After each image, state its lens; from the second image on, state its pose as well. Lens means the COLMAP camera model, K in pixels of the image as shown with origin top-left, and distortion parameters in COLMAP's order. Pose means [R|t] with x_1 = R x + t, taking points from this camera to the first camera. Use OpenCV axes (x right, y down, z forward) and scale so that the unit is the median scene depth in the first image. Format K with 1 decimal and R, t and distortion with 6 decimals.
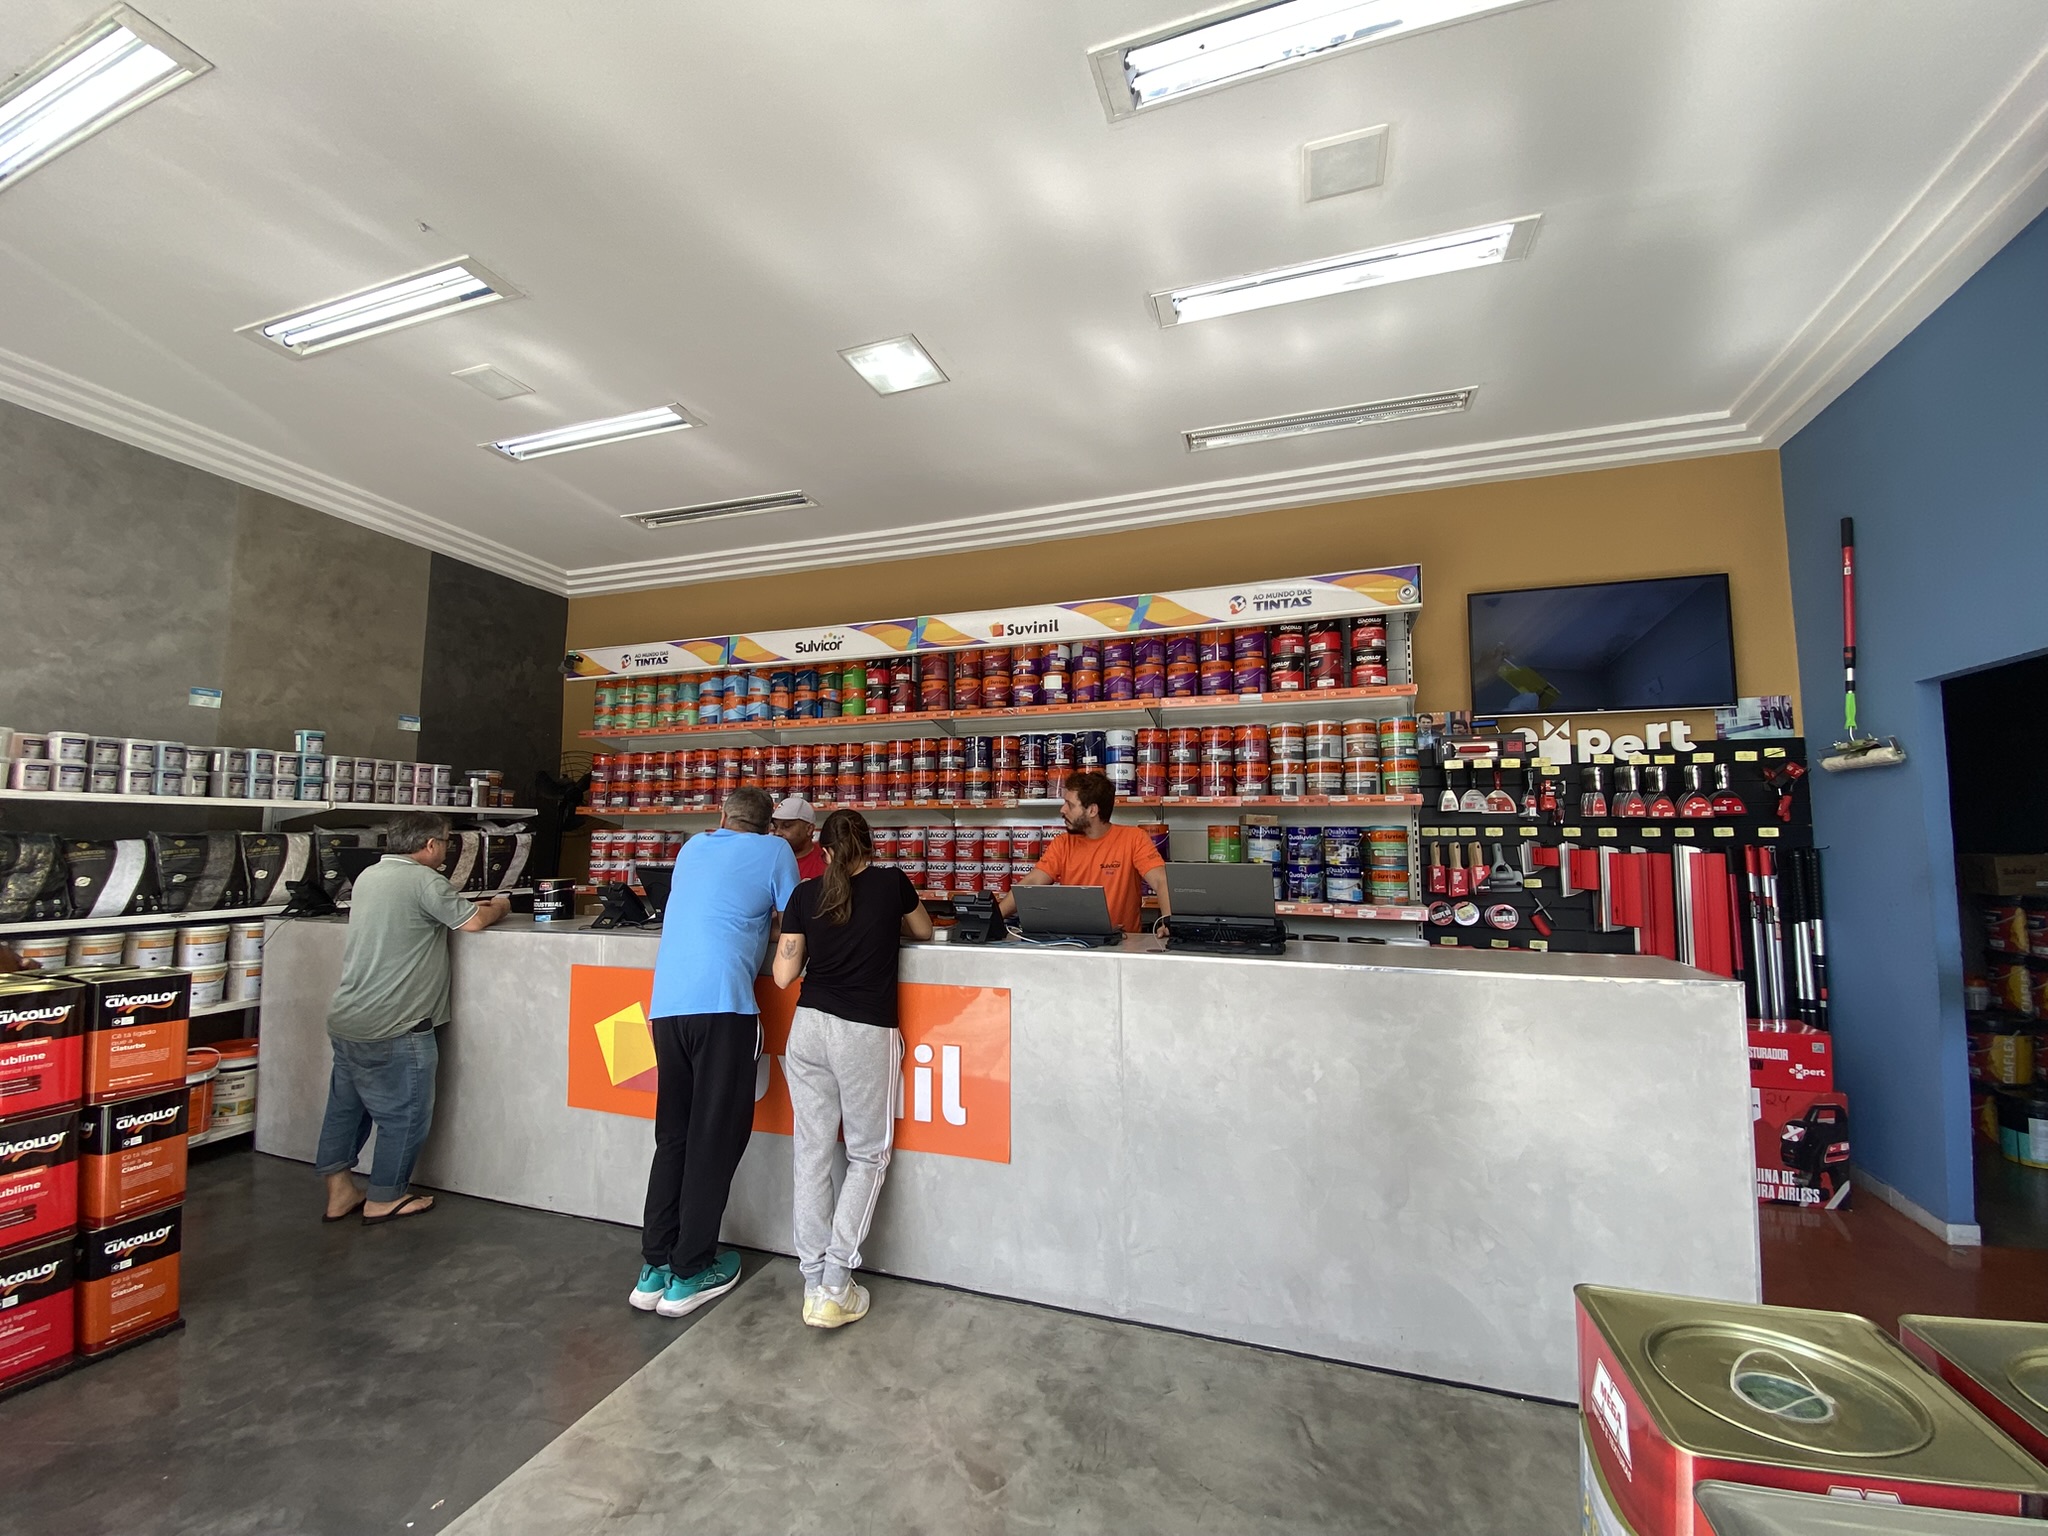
lens RADIAL K [[827.9, 0, 1015.5], [0, 827.9, 774.2], [0, 0, 1]] dist [0.019400, -0.019206]
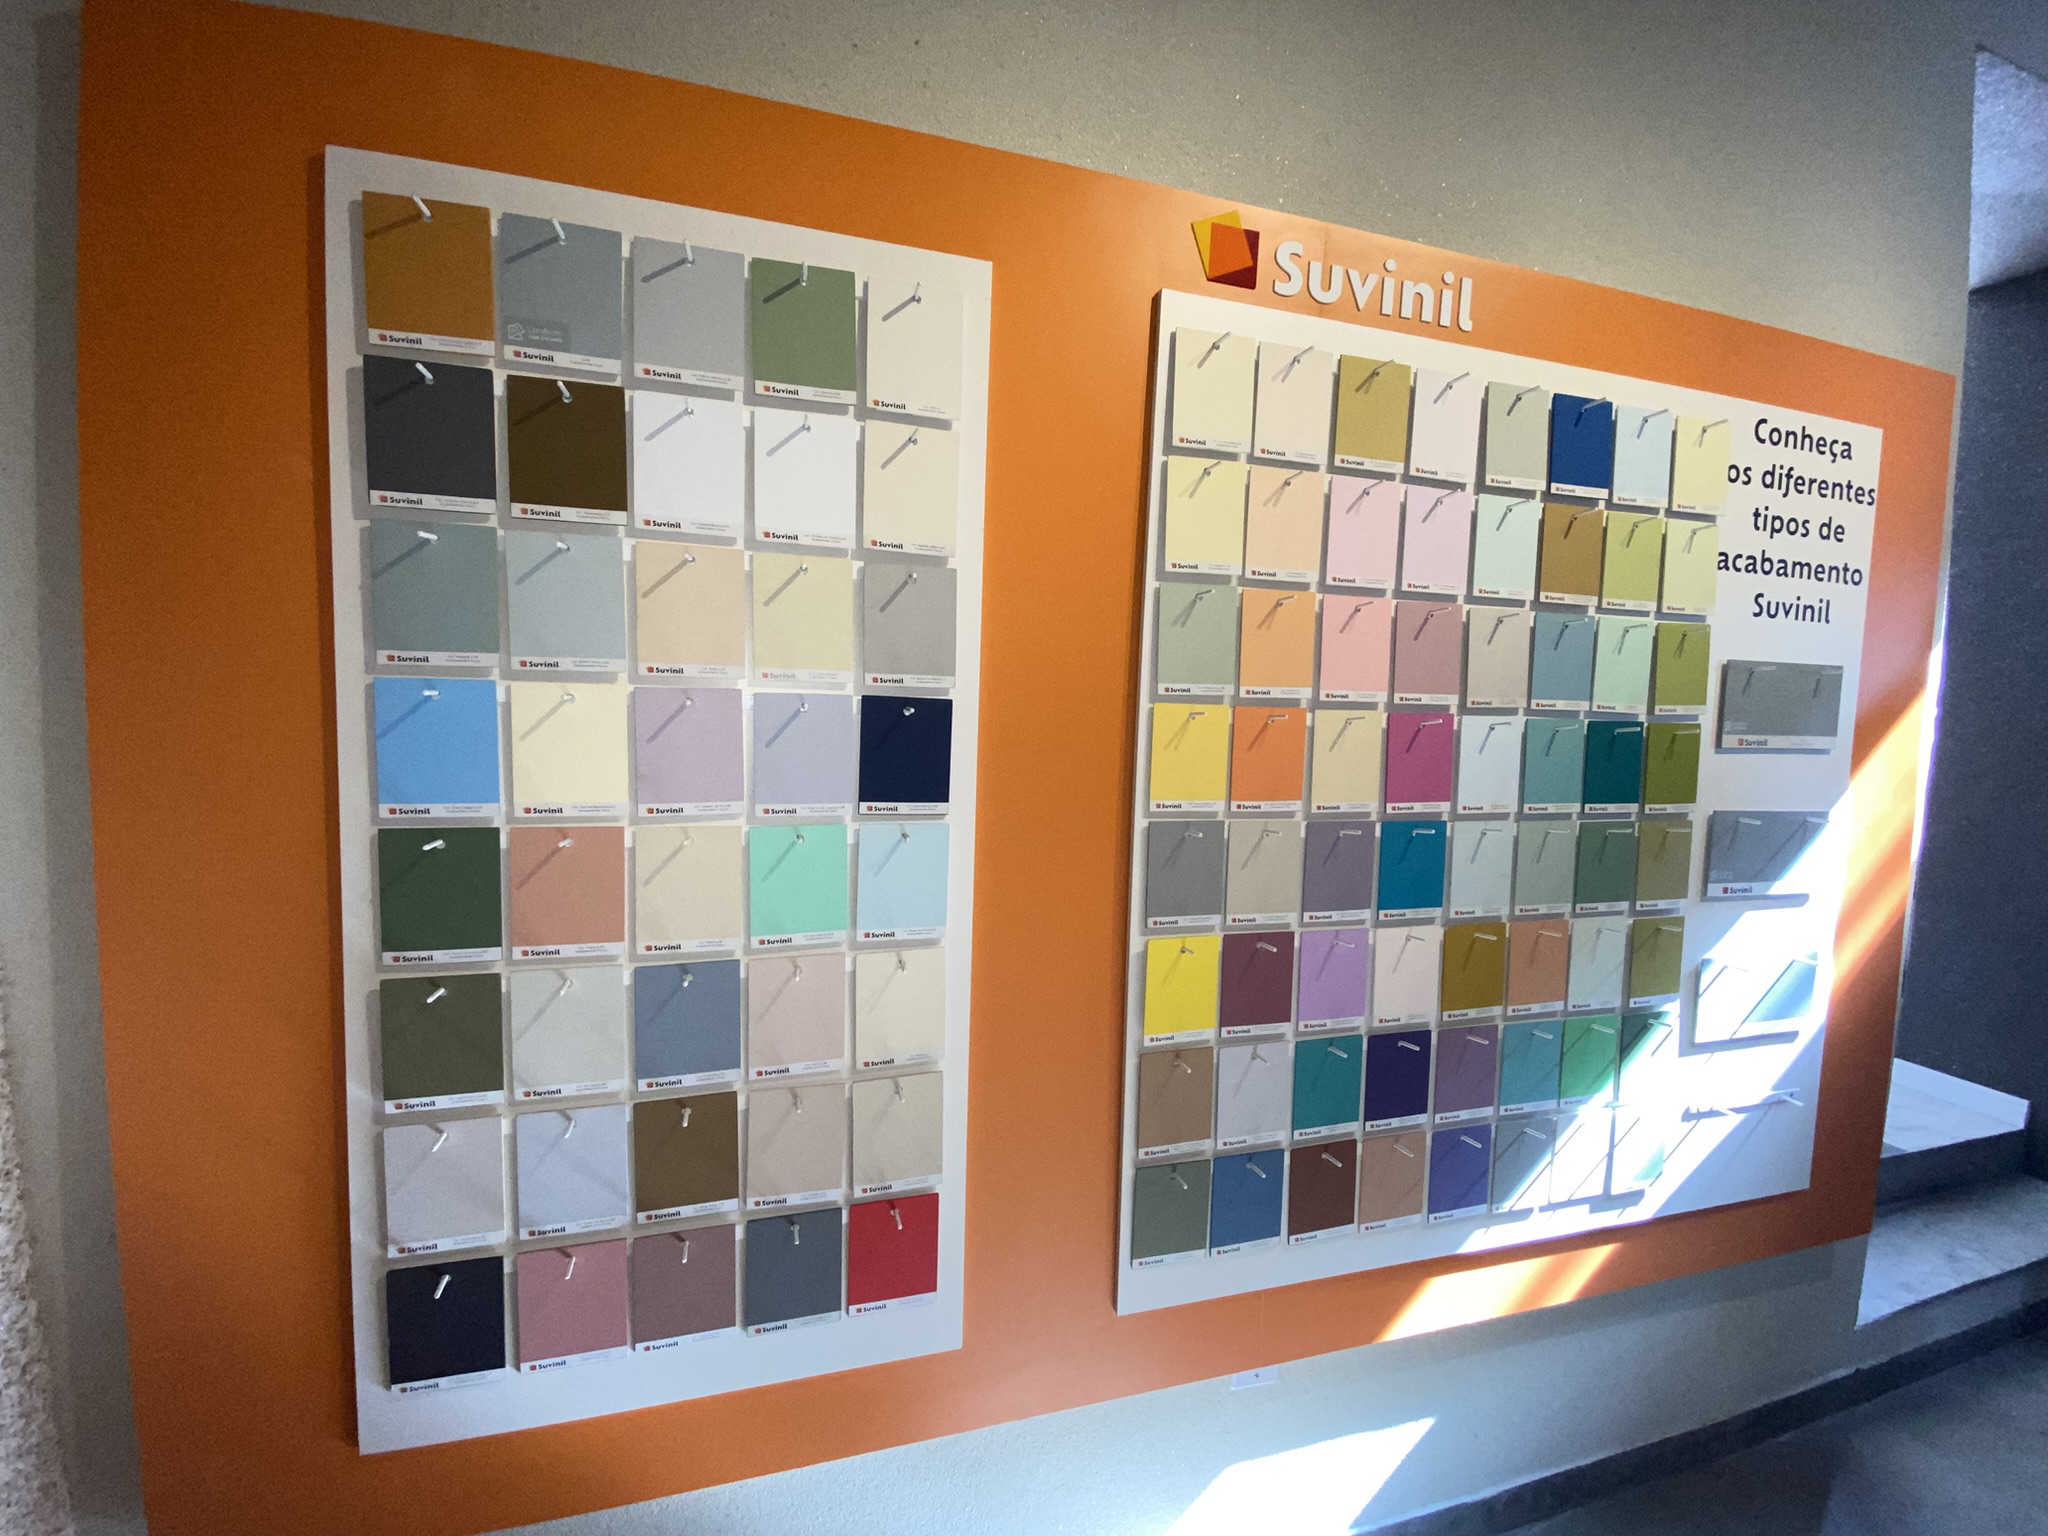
lens RADIAL K [[827.9, 0, 993.7], [0, 827.9, 779.2], [0, 0, 1]] dist [0.019400, -0.019206]
pose [[0.815013, -0.020959, 0.579064, -1.062781], [-0.071386, 0.988101, 0.136237, 0.703576], [-0.575029, -0.152372, 0.803819, 0.133566]]
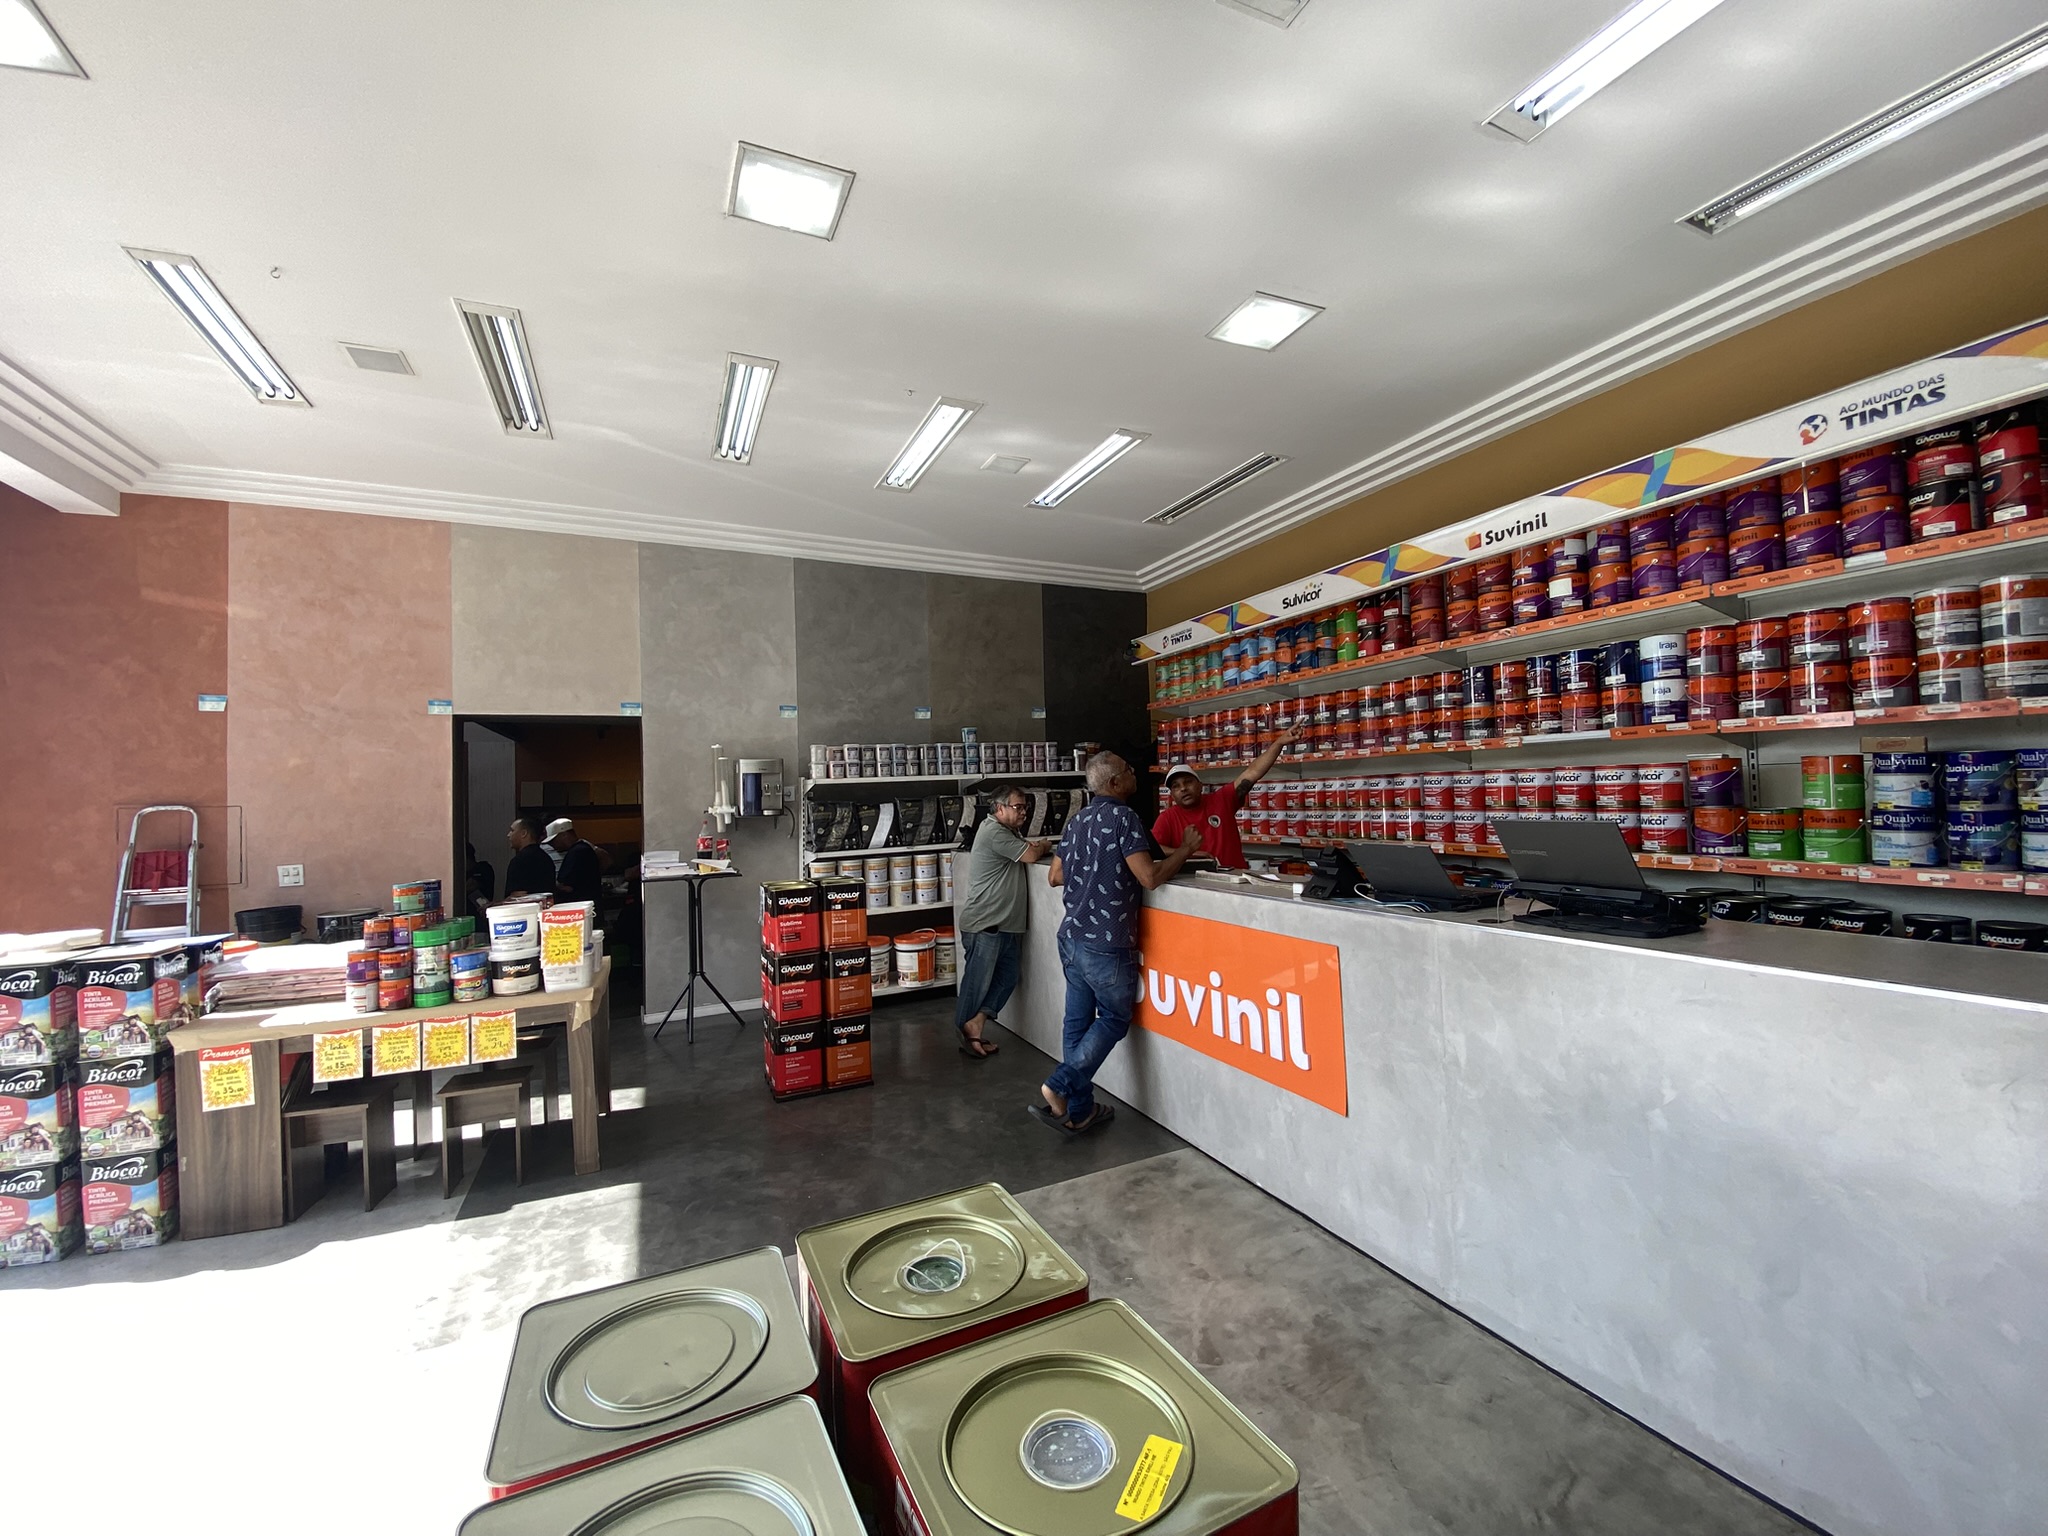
lens RADIAL K [[827.9, 0, 1011.8], [0, 827.9, 773.0], [0, 0, 1]] dist [0.019400, -0.019206]
pose [[0.676867, -0.042993, -0.734849, 0.311114], [0.094375, 0.995123, 0.028708, -0.006540], [0.730030, -0.088783, 0.677623, 0.041391]]
